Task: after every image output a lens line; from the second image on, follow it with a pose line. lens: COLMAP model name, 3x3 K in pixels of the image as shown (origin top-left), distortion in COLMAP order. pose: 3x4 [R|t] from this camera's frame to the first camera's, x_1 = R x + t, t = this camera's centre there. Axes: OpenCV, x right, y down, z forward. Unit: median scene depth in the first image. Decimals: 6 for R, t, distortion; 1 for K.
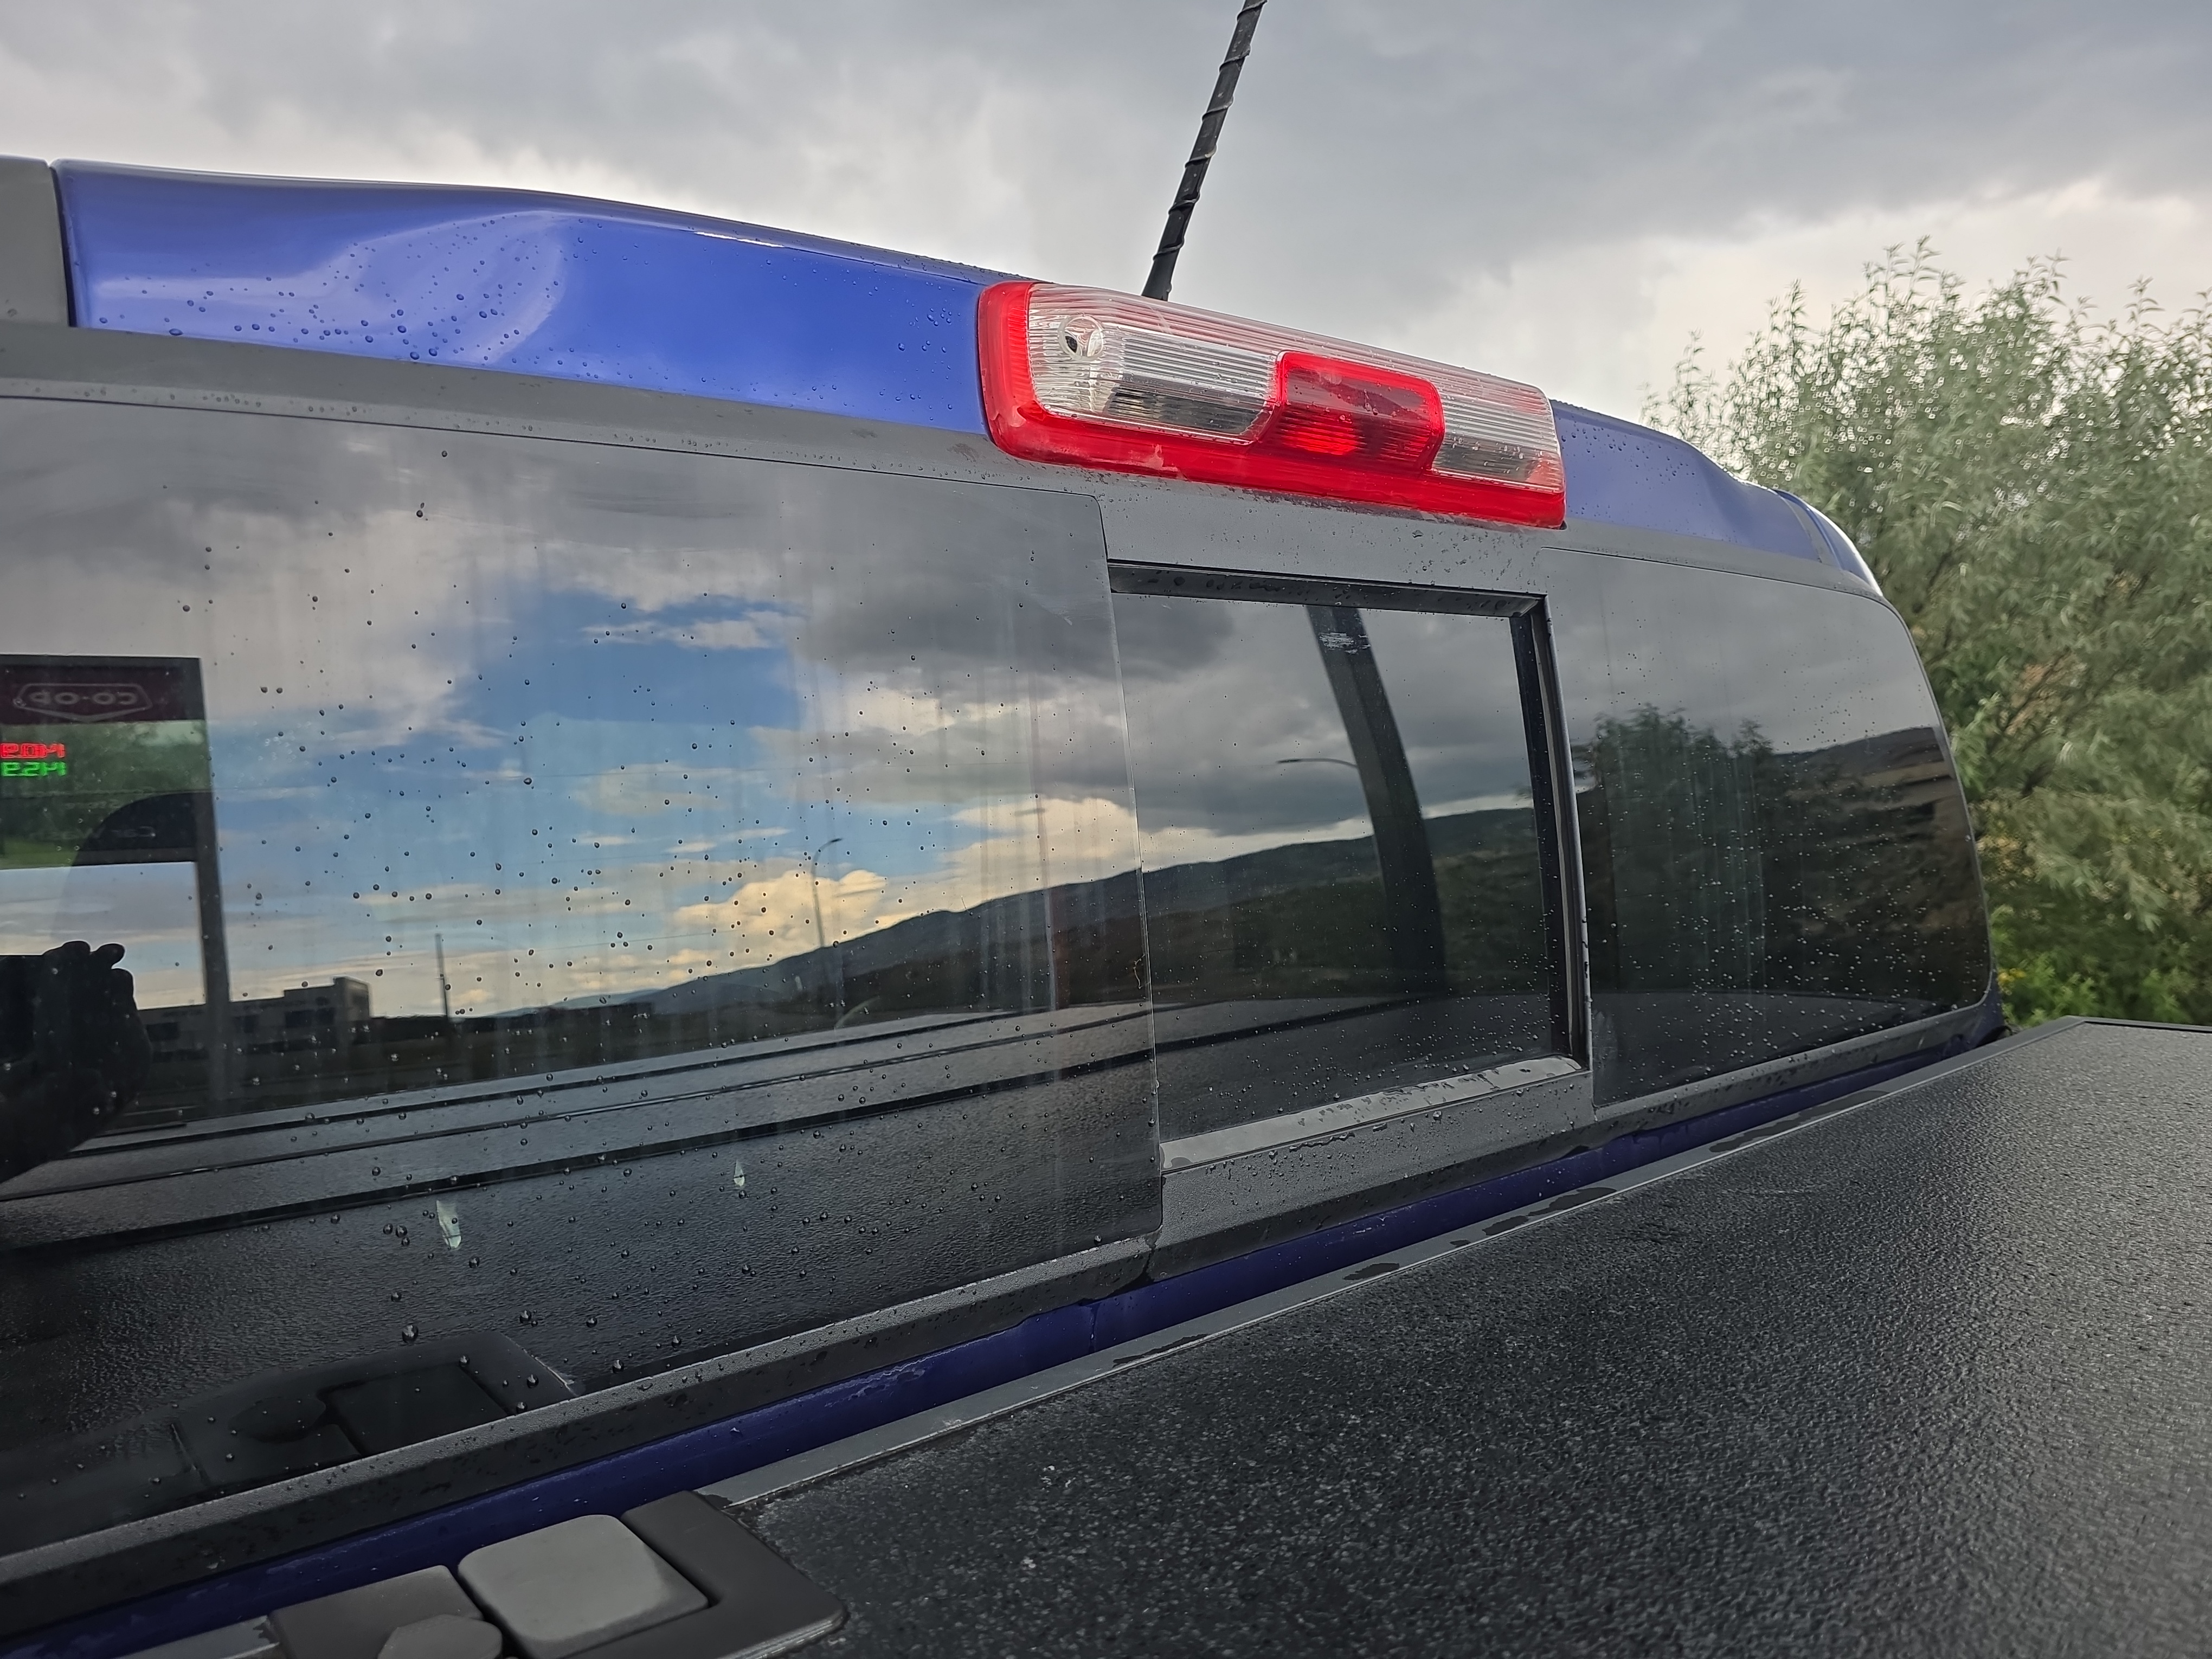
lens RADIAL K [[1515.8, 0, 1096.4], [0, 1515.8, 837.5], [0, 0, 1]] dist [0.055661, -0.066606]
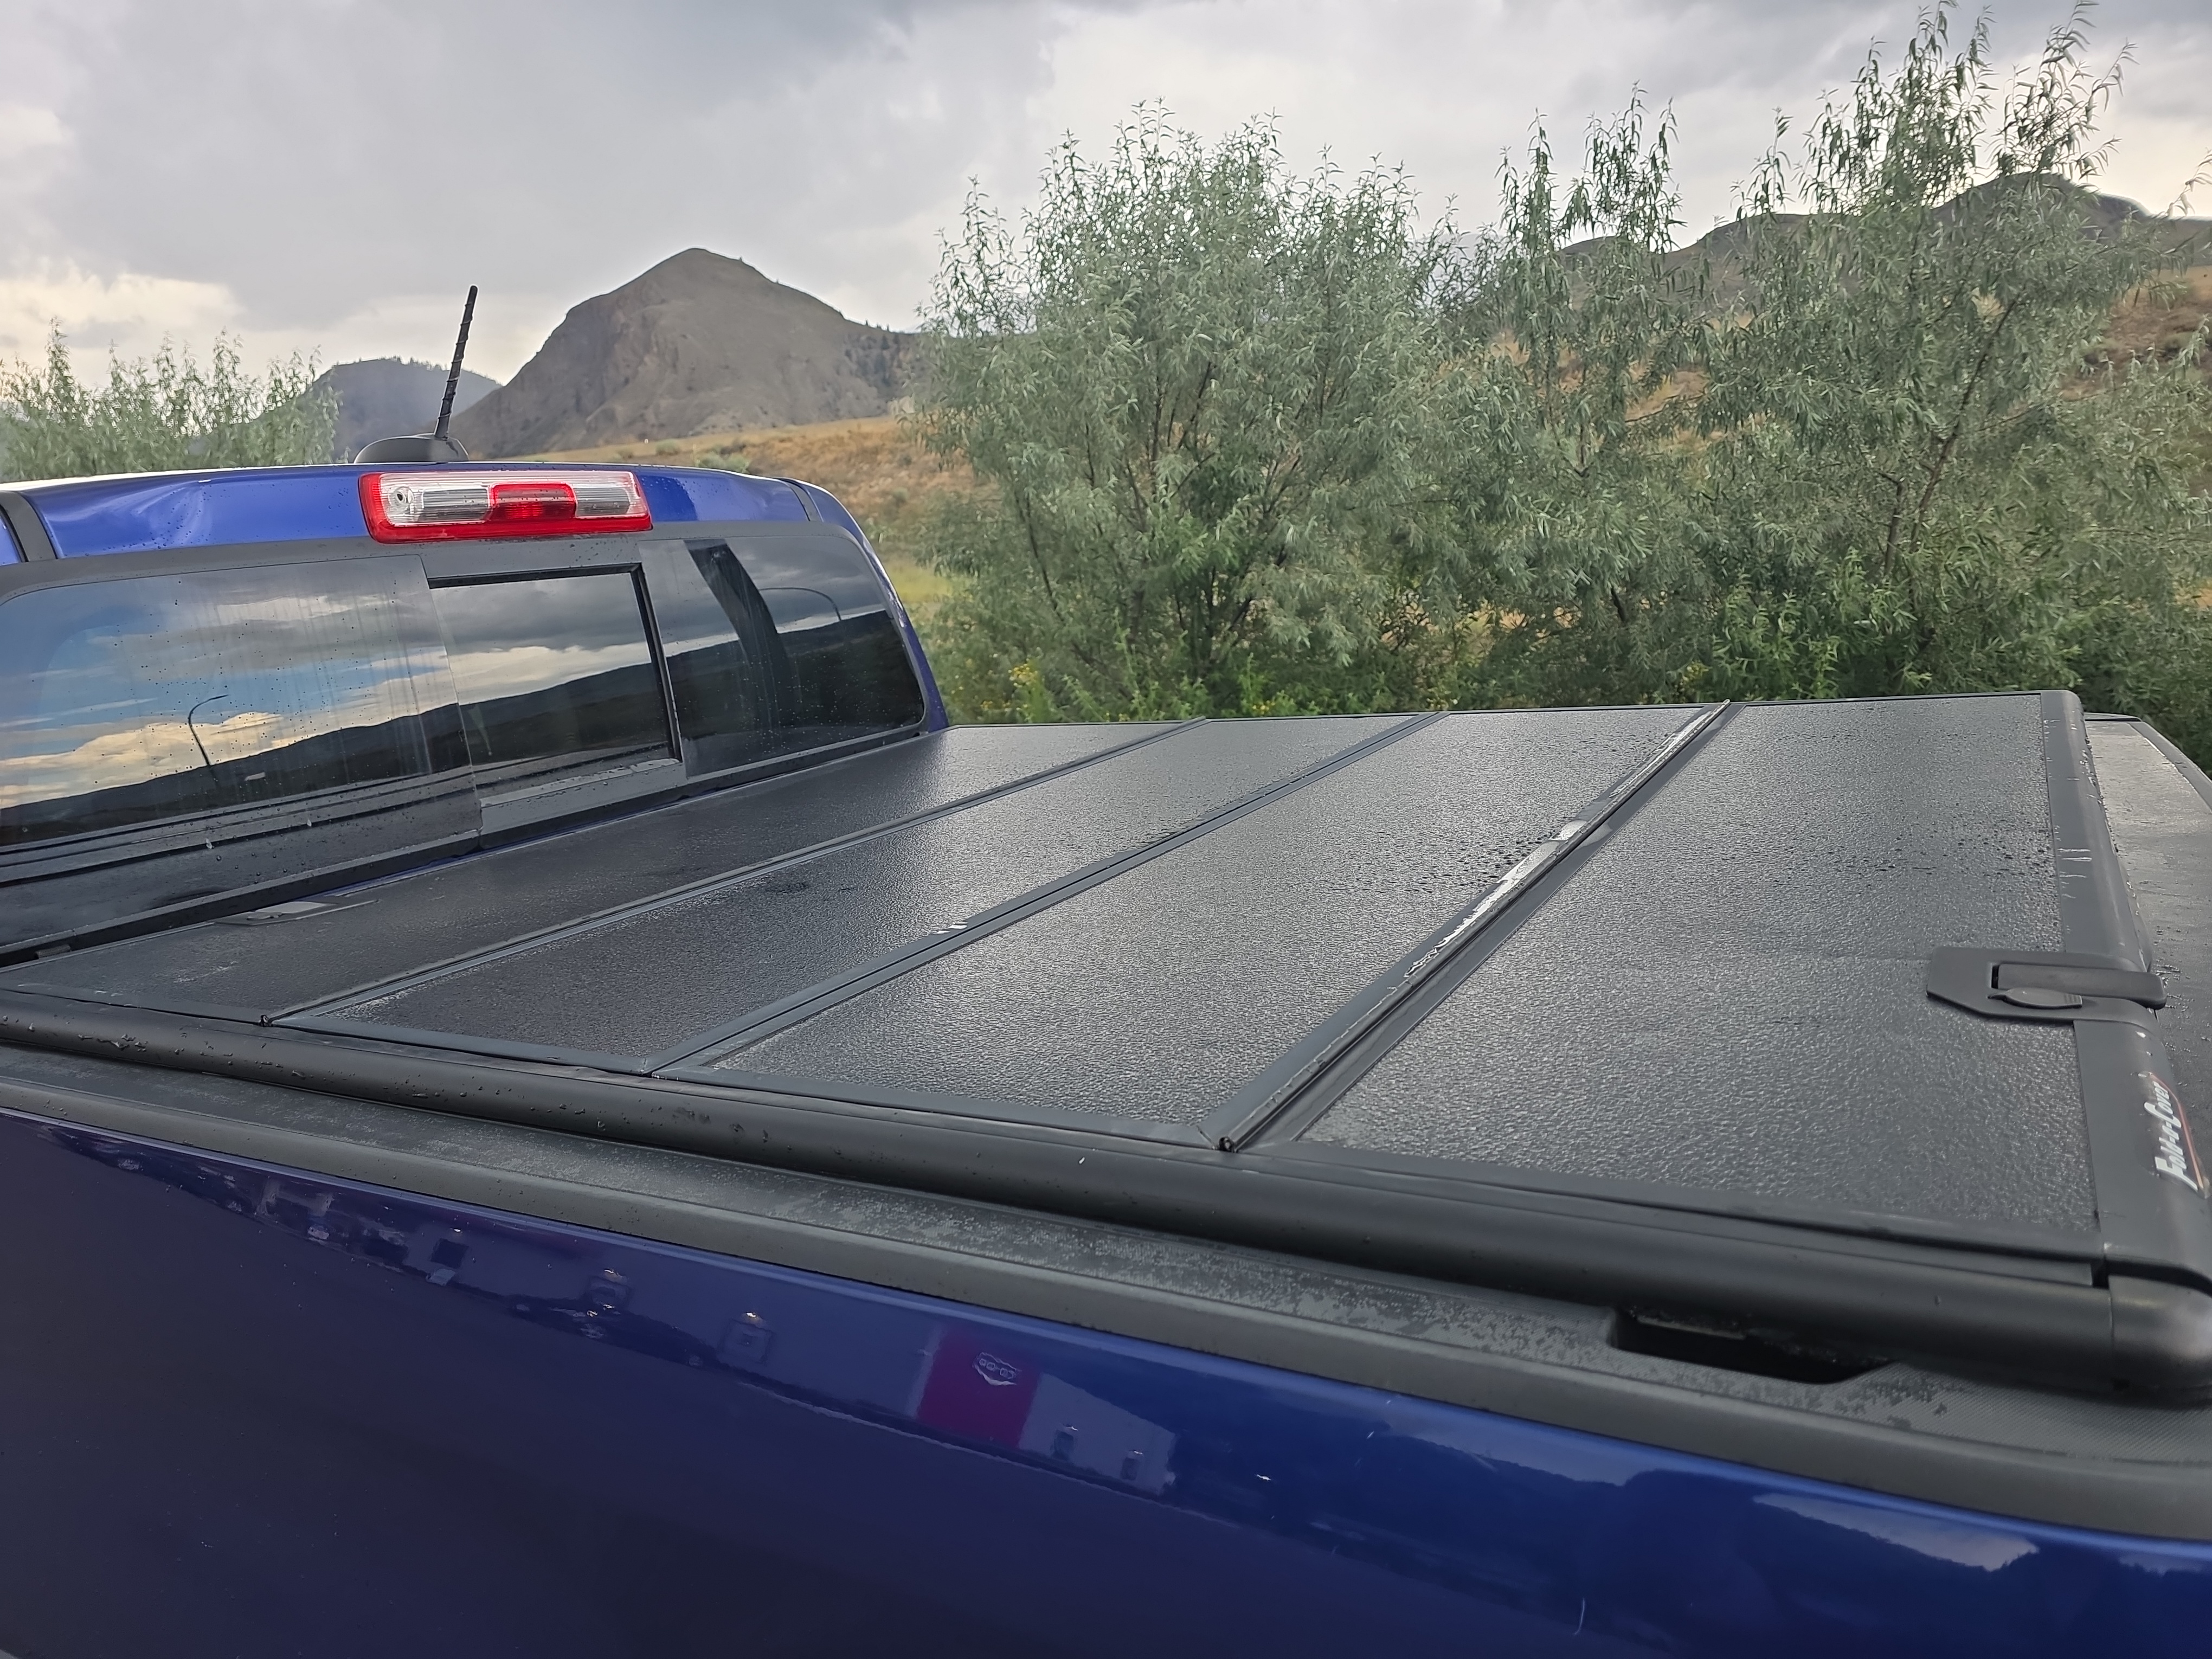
lens RADIAL K [[1550.4, 0, 1138.9], [0, 1550.4, 818.9], [0, 0, 1]] dist [0.062238, 0.001671]
pose [[0.921823, -0.118294, 0.369118, 0.036172], [0.073384, 0.988332, 0.133473, -0.018977], [-0.380601, -0.095951, 0.919748, -0.824100]]
